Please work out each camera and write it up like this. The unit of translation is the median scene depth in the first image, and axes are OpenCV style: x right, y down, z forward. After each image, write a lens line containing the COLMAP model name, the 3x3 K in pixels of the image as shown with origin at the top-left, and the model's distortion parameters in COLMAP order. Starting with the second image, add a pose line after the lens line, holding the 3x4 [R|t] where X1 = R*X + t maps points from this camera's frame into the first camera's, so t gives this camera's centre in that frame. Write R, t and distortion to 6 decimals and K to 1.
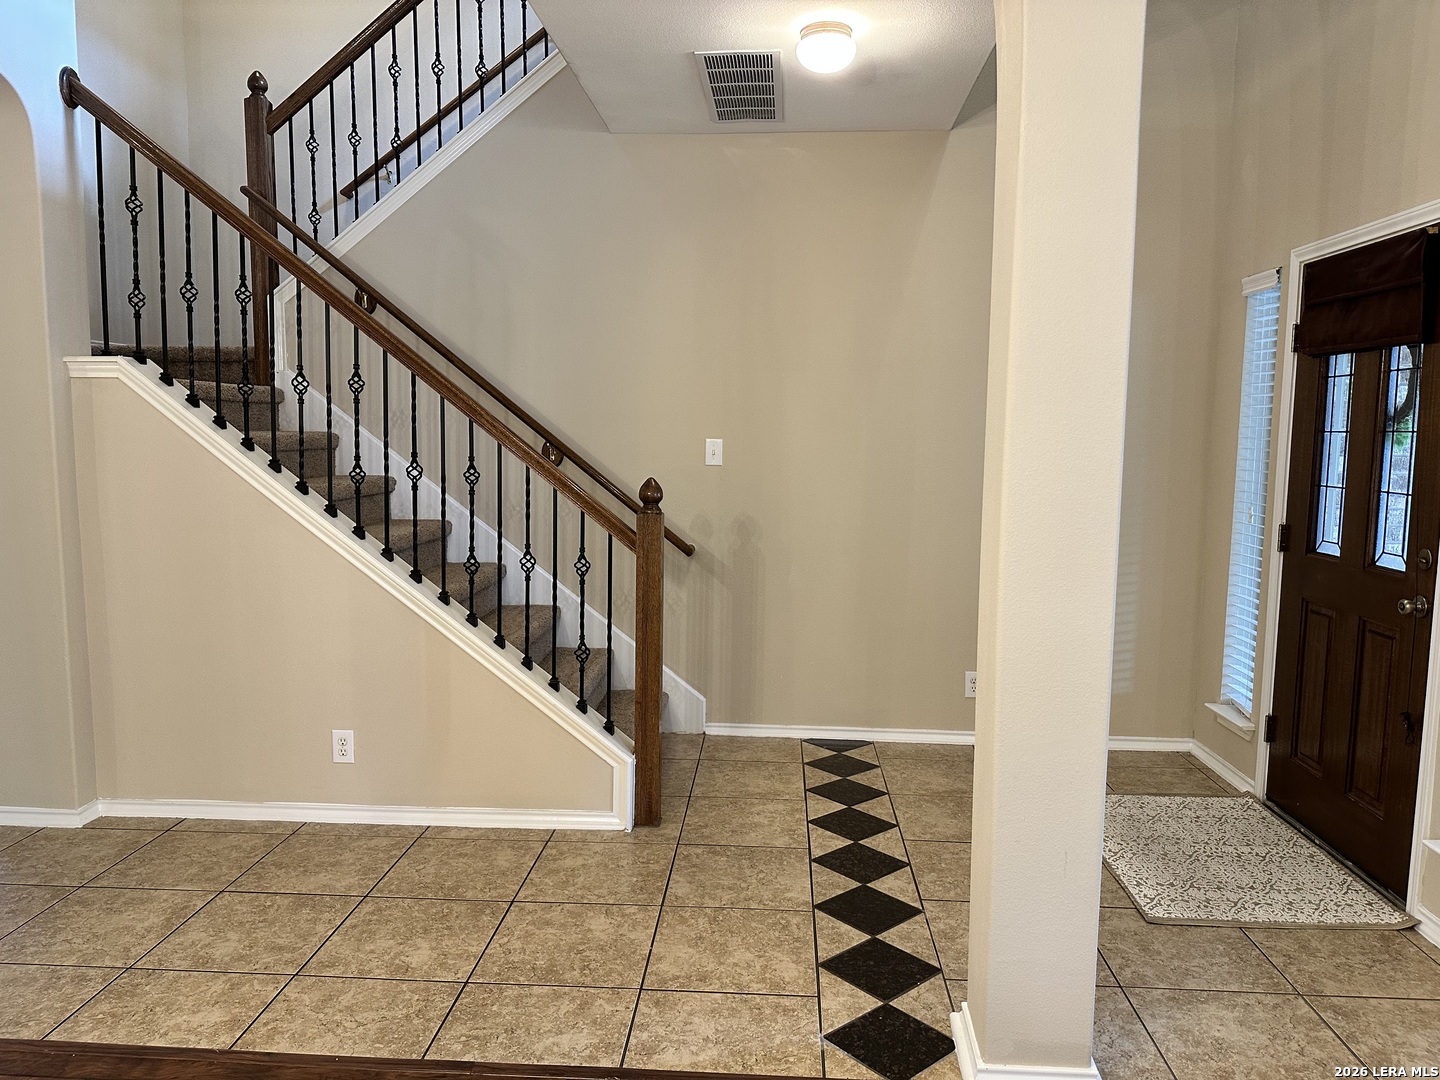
lens RADIAL K [[1007.9, 0, 704.3], [0, 1007.9, 493.1], [0, 0, 1]] dist [0.056017, -0.065608]
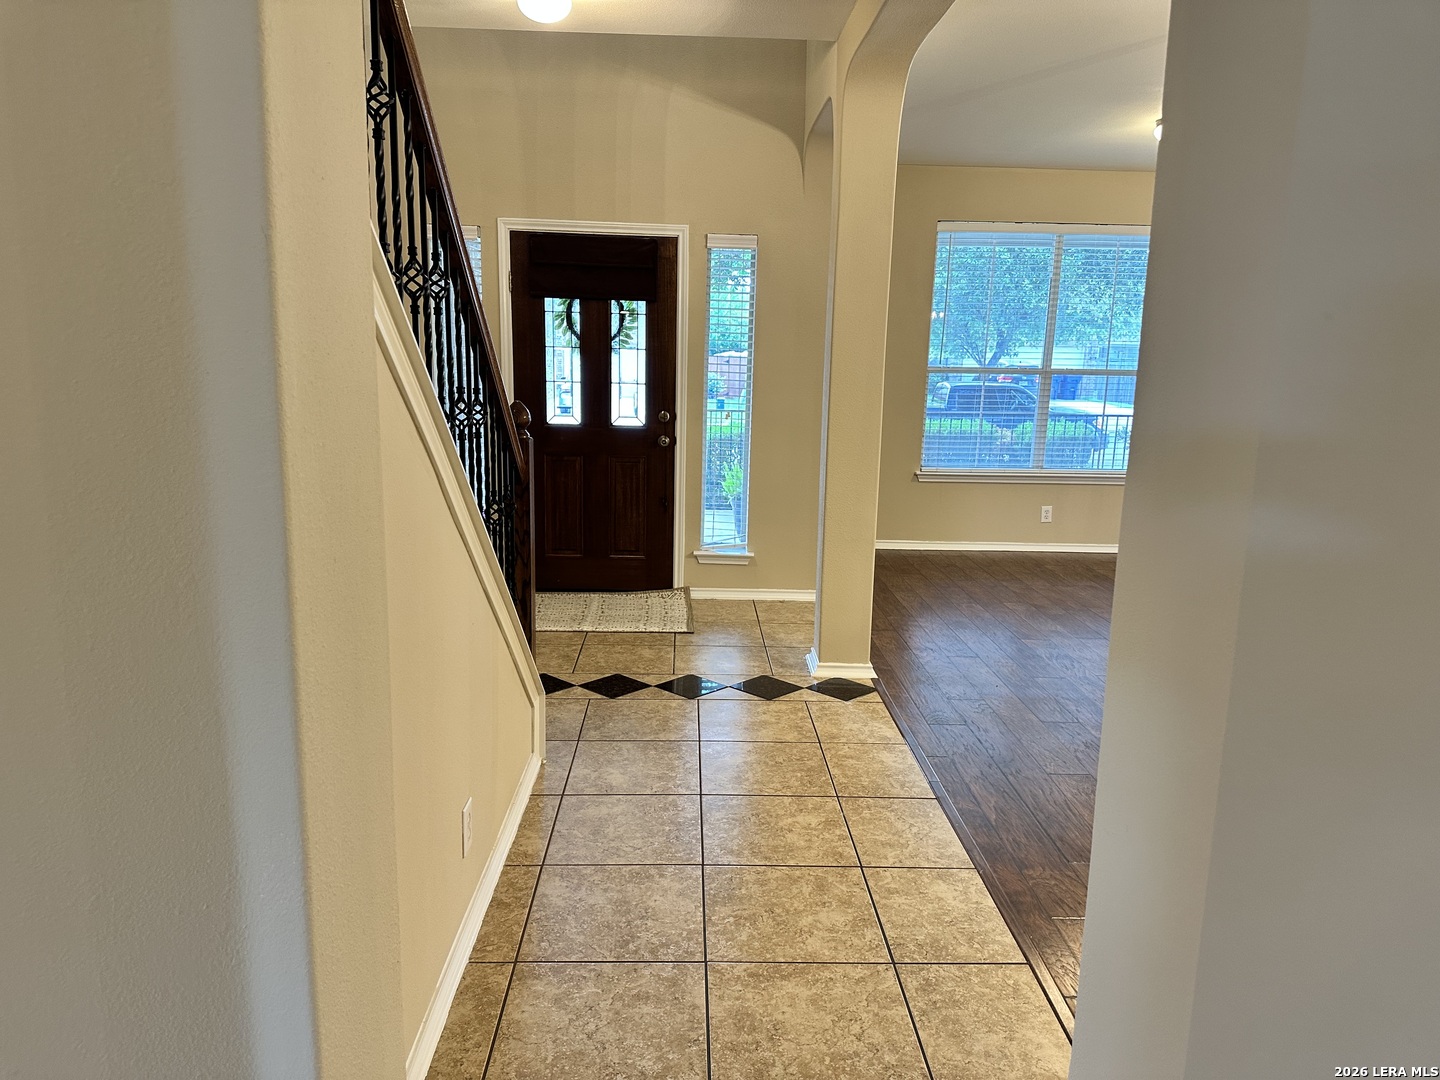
lens RADIAL K [[1007.9, 0, 705.9], [0, 1007.9, 542.7], [0, 0, 1]] dist [0.056017, -0.065608]
pose [[-0.091005, -0.196202, 0.976331, -1.310876], [0.042408, 0.978747, 0.200641, -0.088693], [-0.994947, 0.059664, -0.080750, 1.170310]]
